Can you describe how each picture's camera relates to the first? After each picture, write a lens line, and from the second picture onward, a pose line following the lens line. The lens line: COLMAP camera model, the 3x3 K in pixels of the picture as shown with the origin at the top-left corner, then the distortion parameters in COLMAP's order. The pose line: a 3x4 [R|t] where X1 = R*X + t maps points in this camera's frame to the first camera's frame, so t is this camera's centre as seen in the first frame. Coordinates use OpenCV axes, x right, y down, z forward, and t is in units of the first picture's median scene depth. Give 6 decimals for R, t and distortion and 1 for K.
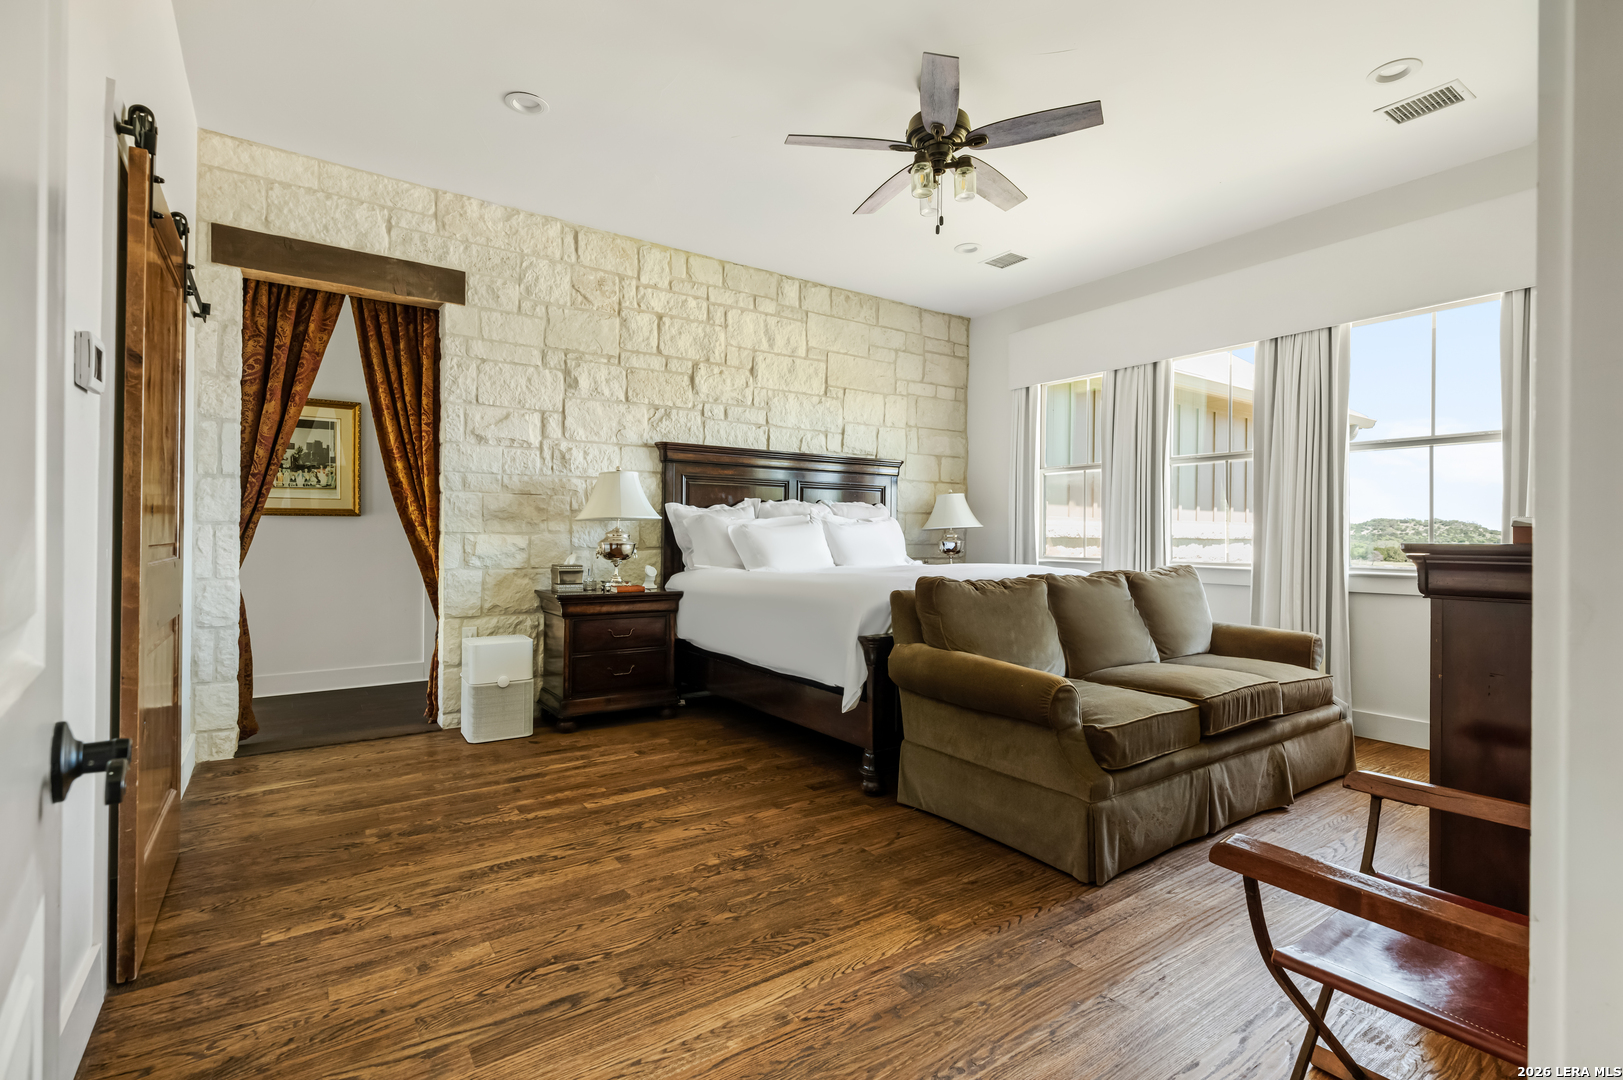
lens RADIAL K [[760.5, 0, 814.0], [0, 760.5, 533.5], [0, 0, 1]] dist [0.002328, -0.000898]
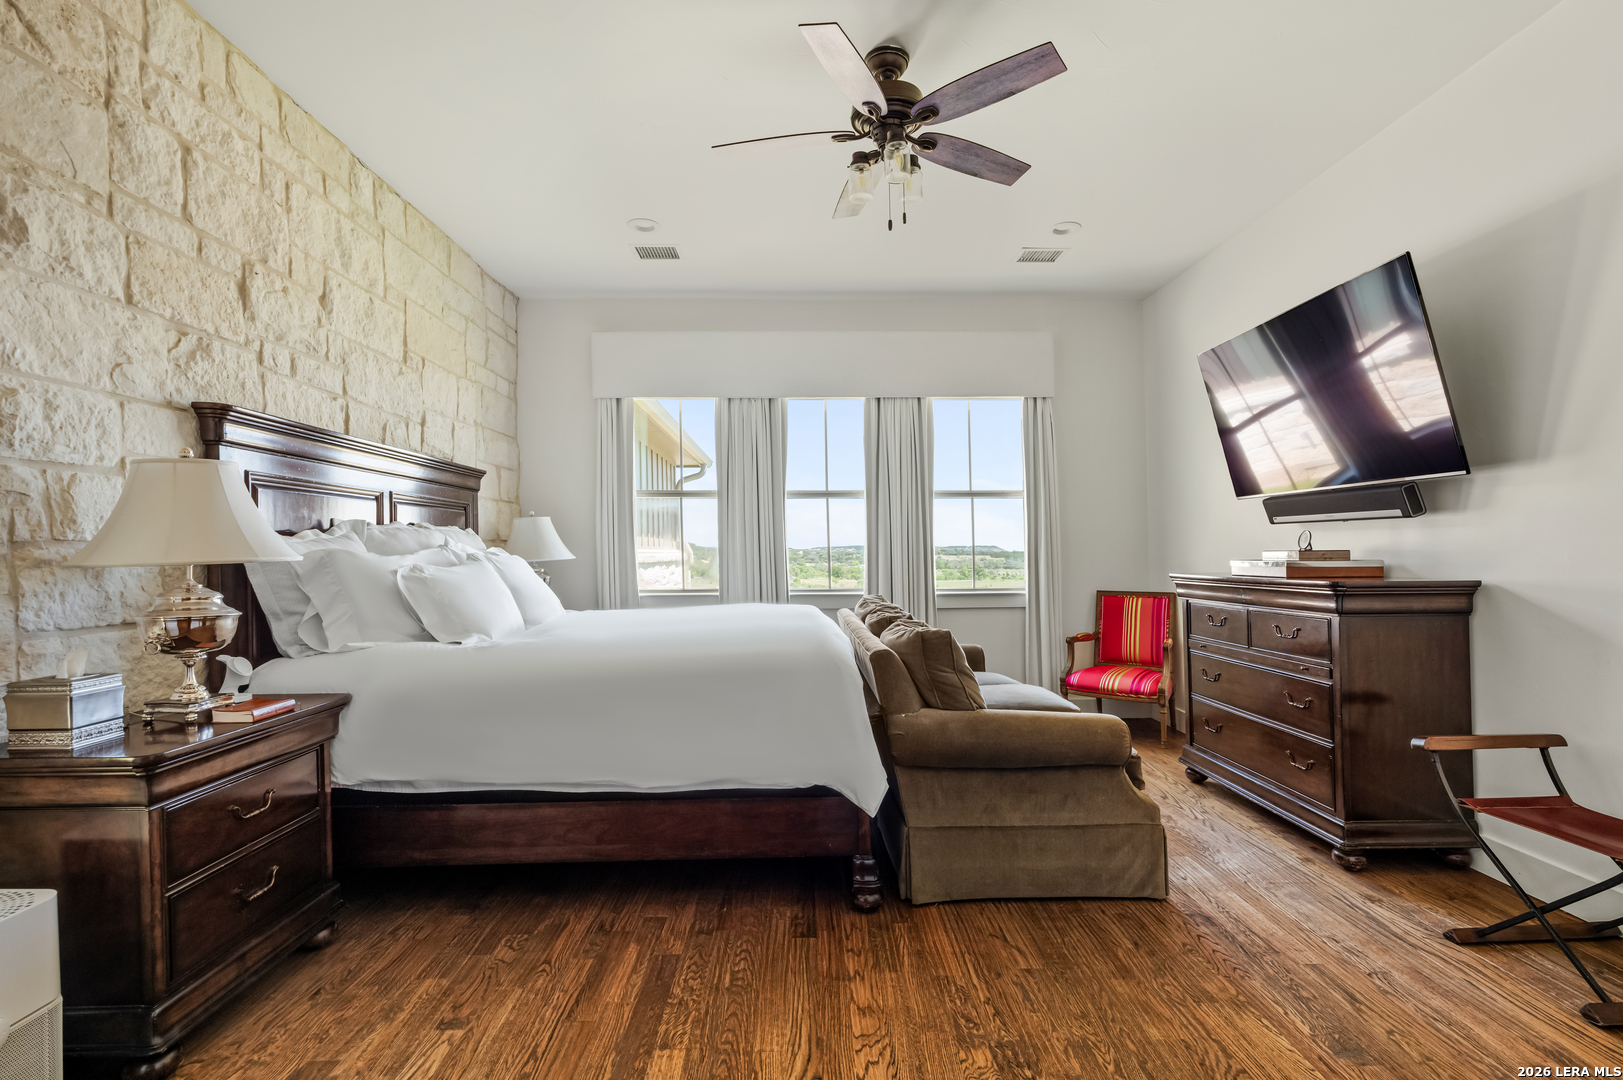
lens RADIAL K [[760.5, 0, 814.9], [0, 760.5, 550.5], [0, 0, 1]] dist [0.002328, -0.000898]
pose [[0.546415, -0.008072, 0.837476, -0.407025], [0.005559, 0.999966, 0.006011, -0.025010], [-0.837496, 0.001371, 0.546441, 0.402607]]
